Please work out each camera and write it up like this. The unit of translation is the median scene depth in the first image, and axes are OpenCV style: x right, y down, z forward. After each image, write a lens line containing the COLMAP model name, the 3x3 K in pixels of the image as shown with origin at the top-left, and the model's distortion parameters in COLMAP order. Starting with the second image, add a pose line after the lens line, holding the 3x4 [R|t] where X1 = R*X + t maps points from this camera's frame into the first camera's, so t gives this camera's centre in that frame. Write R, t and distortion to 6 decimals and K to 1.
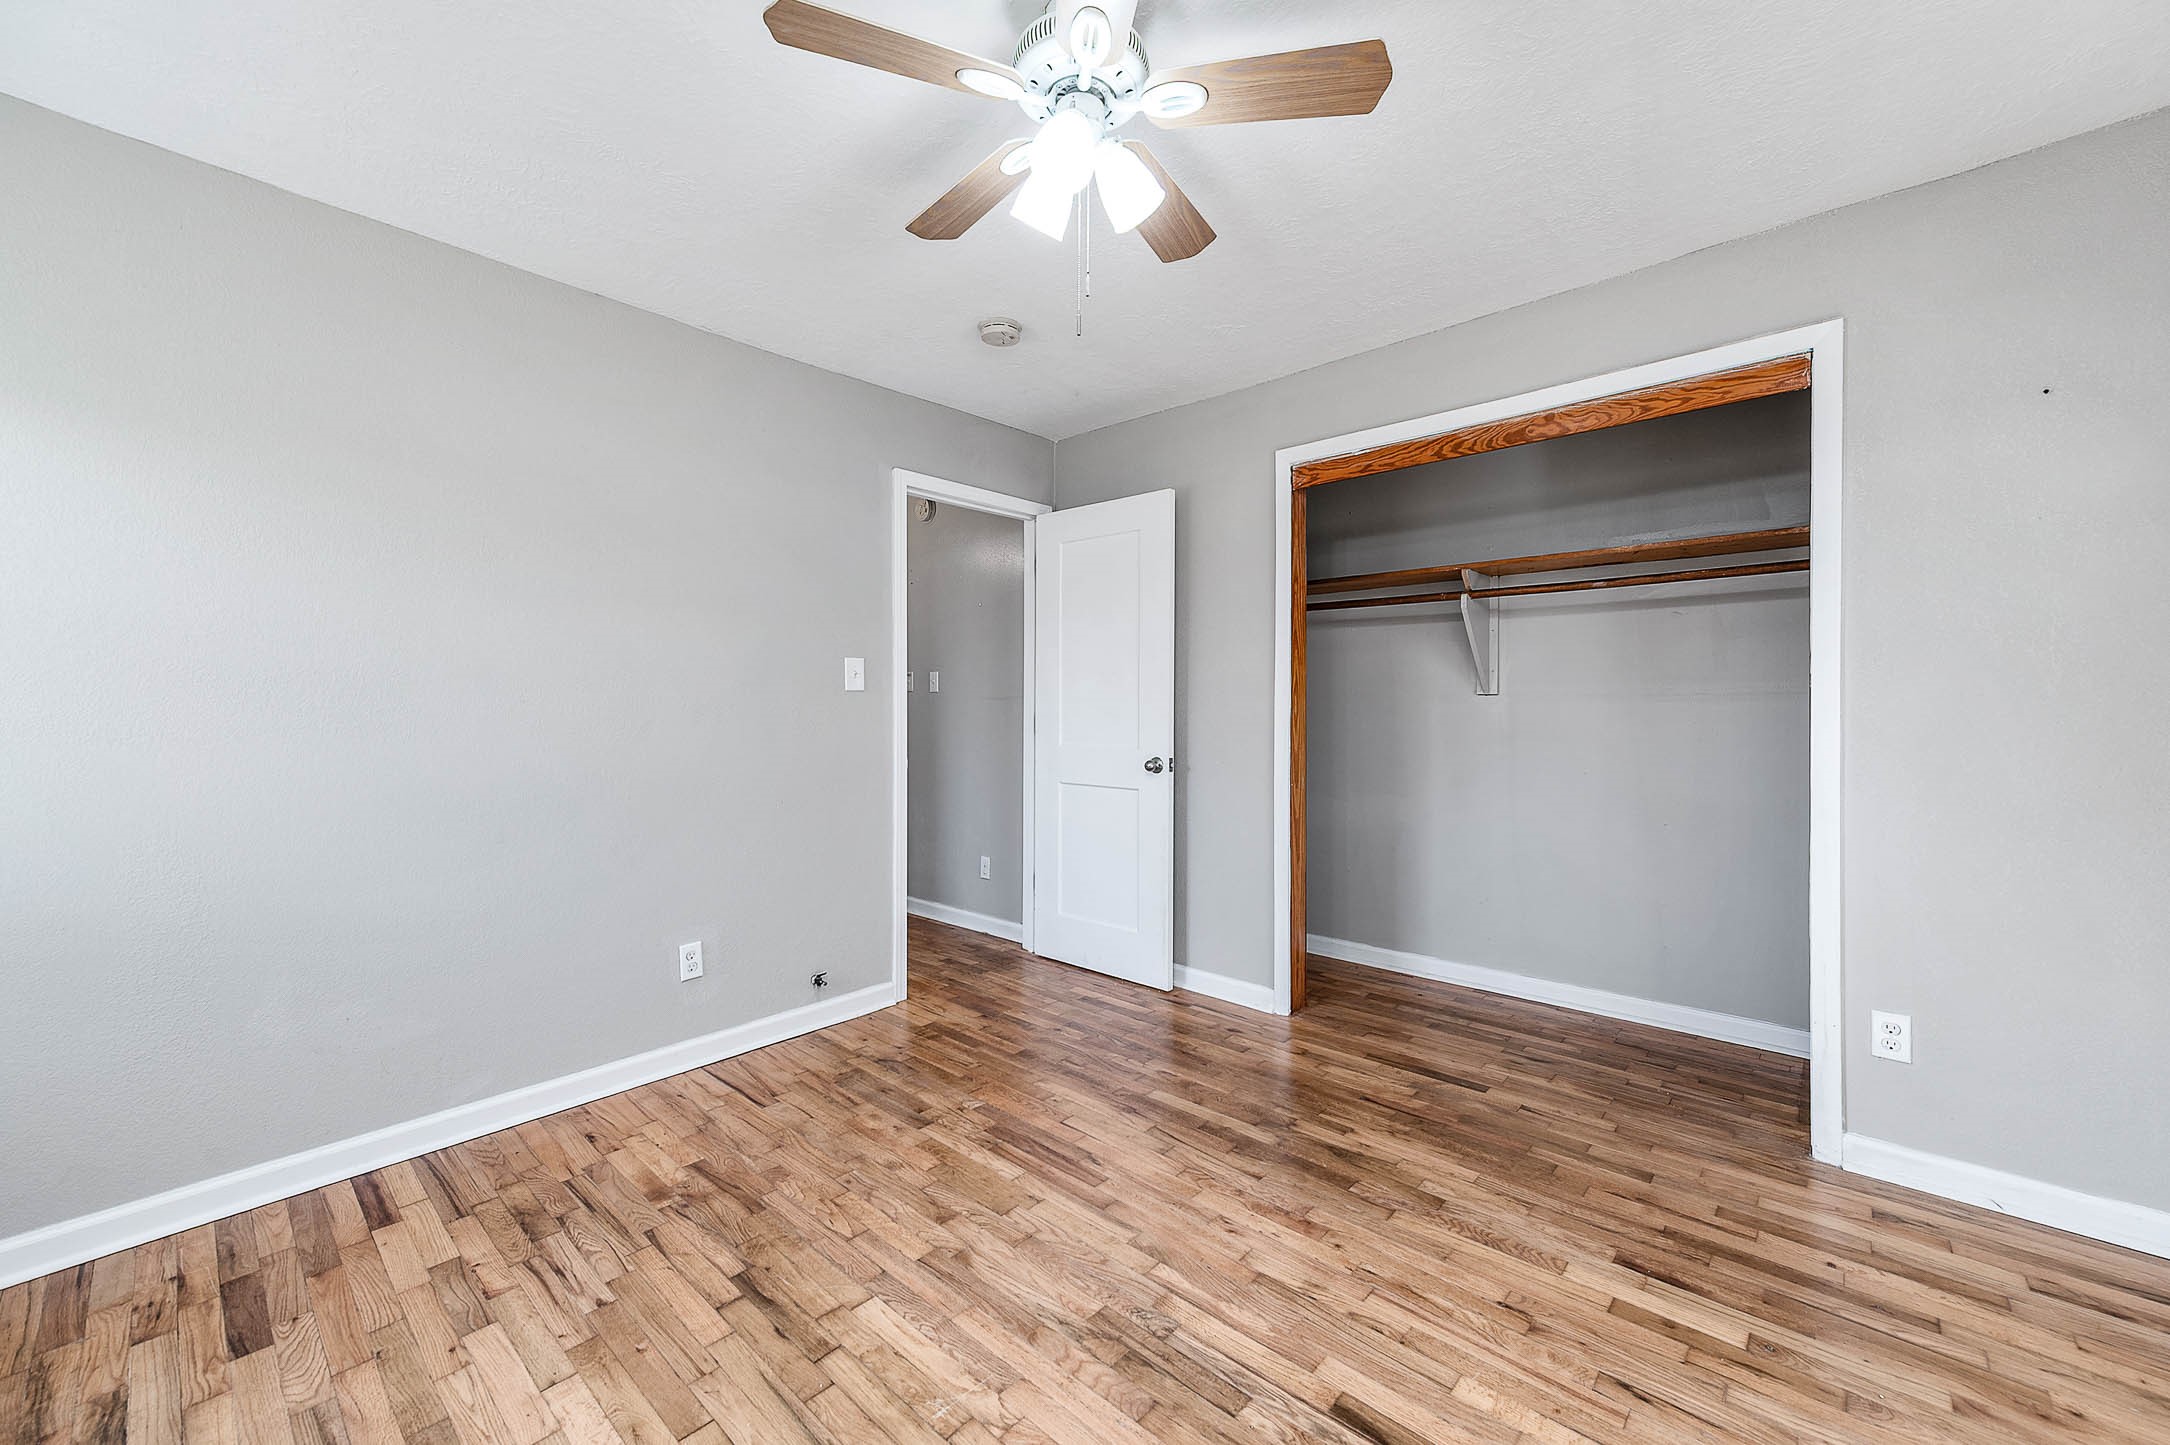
lens RADIAL K [[854.7, 0, 1087.0], [0, 854.7, 706.3], [0, 0, 1]] dist [0.005778, 0.000566]
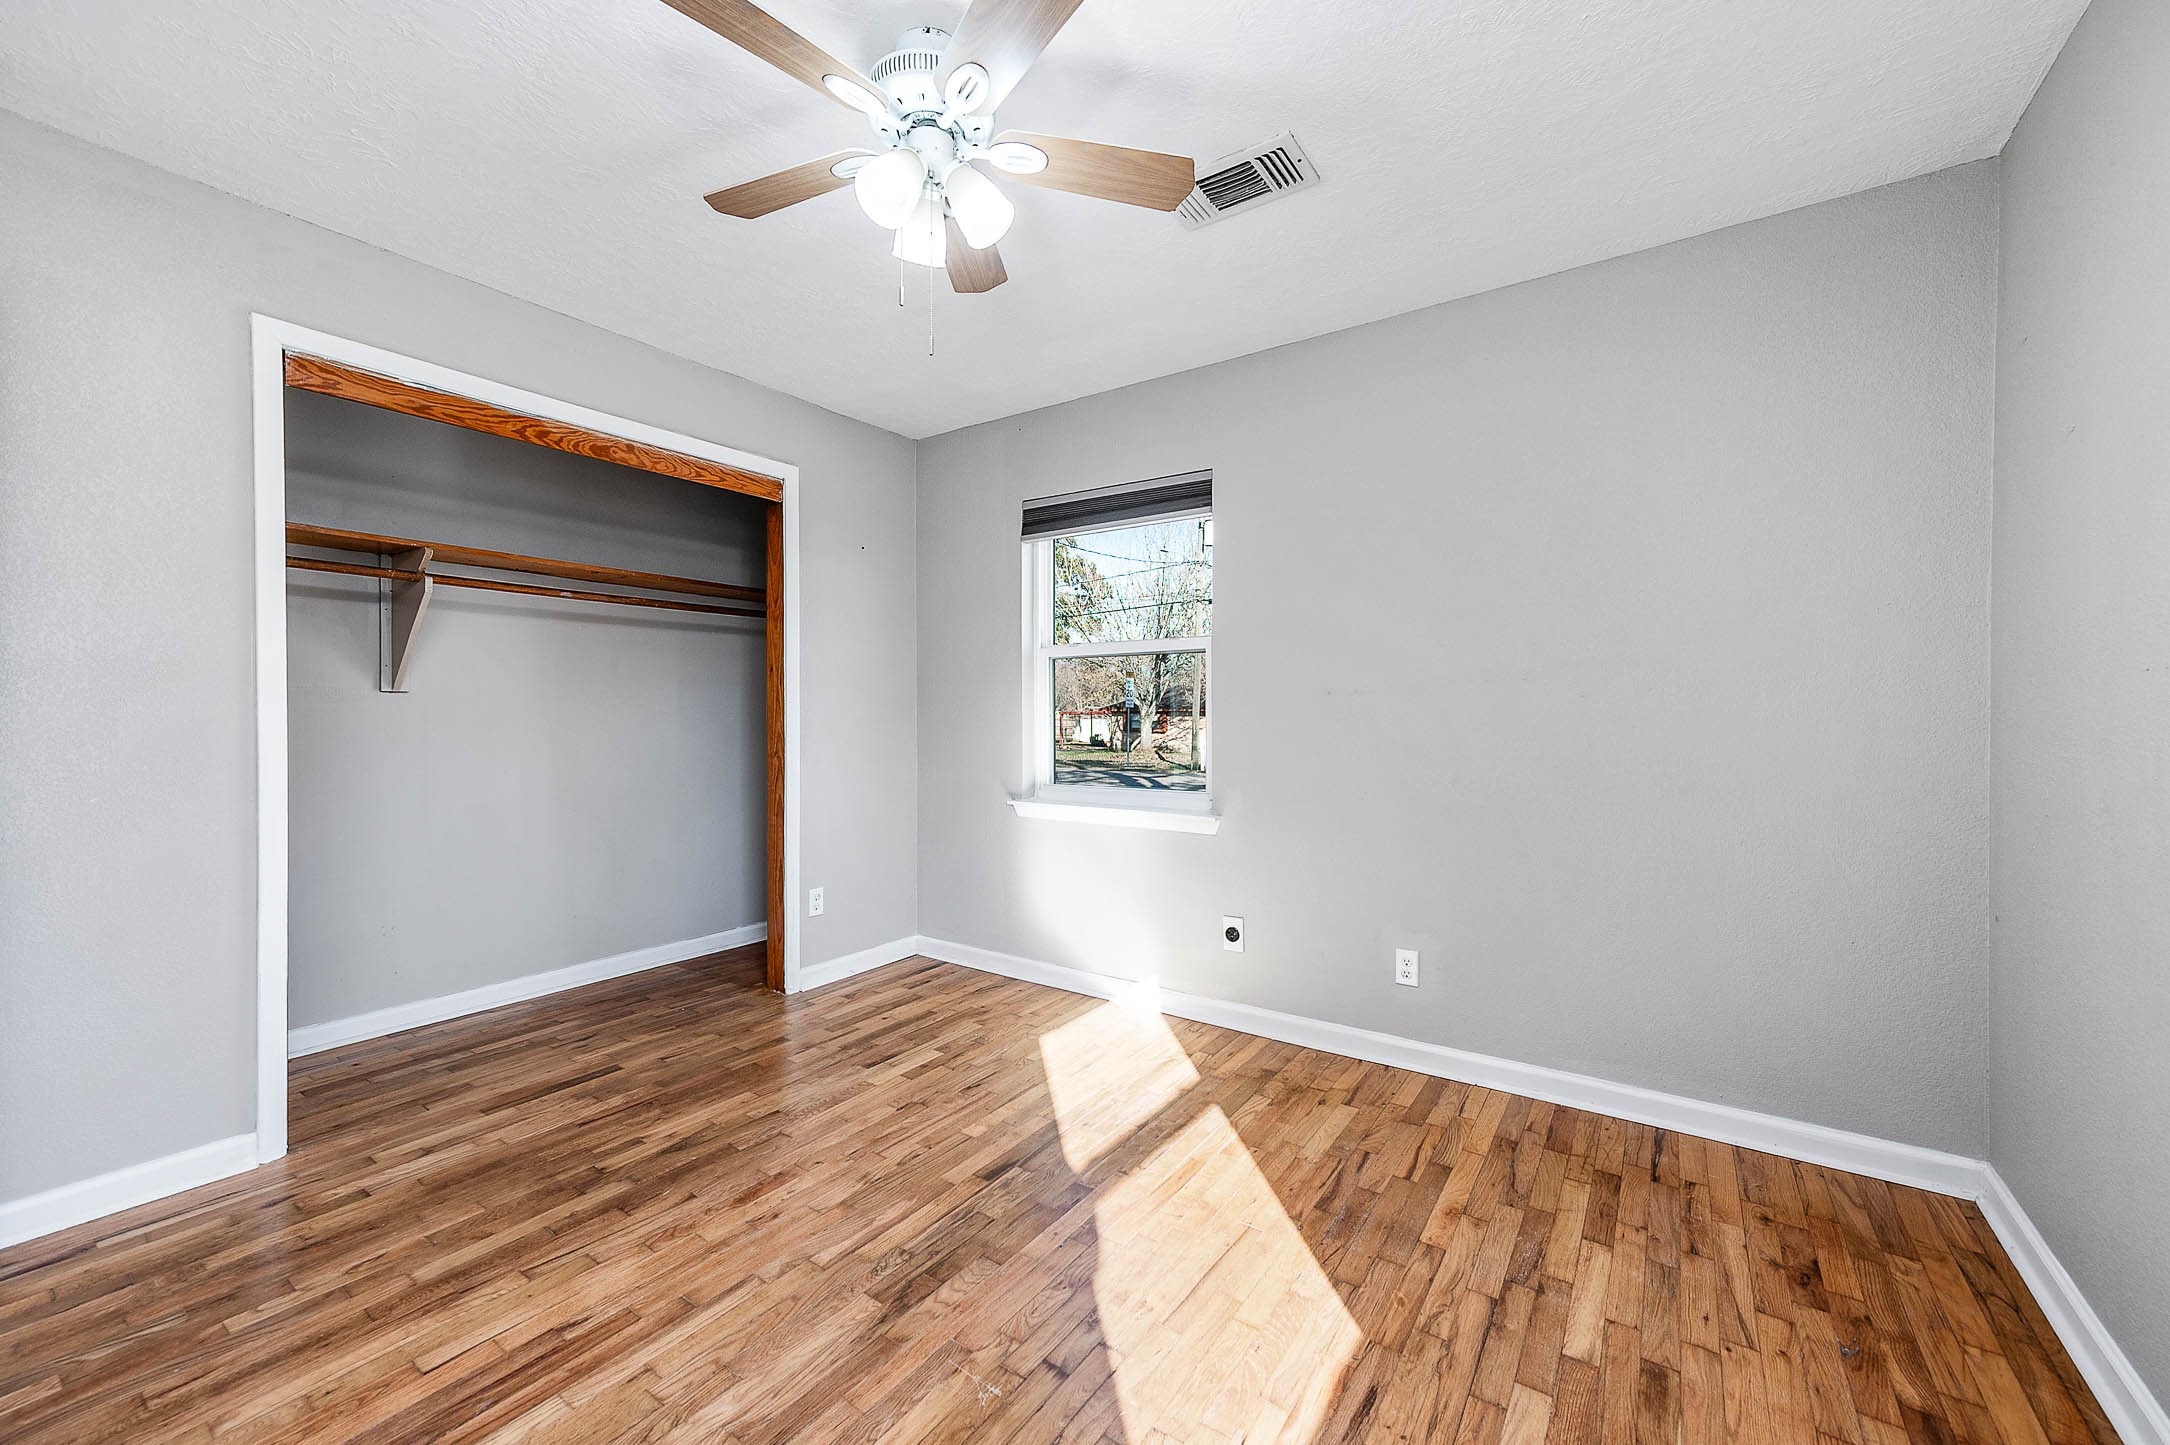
lens RADIAL K [[854.7, 0, 1085.9], [0, 854.7, 725.0], [0, 0, 1]] dist [0.005778, 0.000566]
pose [[-0.140623, -0.012593, 0.989983, -0.719253], [-0.004263, 0.999918, 0.012114, 0.008855], [-0.990054, -0.002517, -0.140665, 0.627681]]
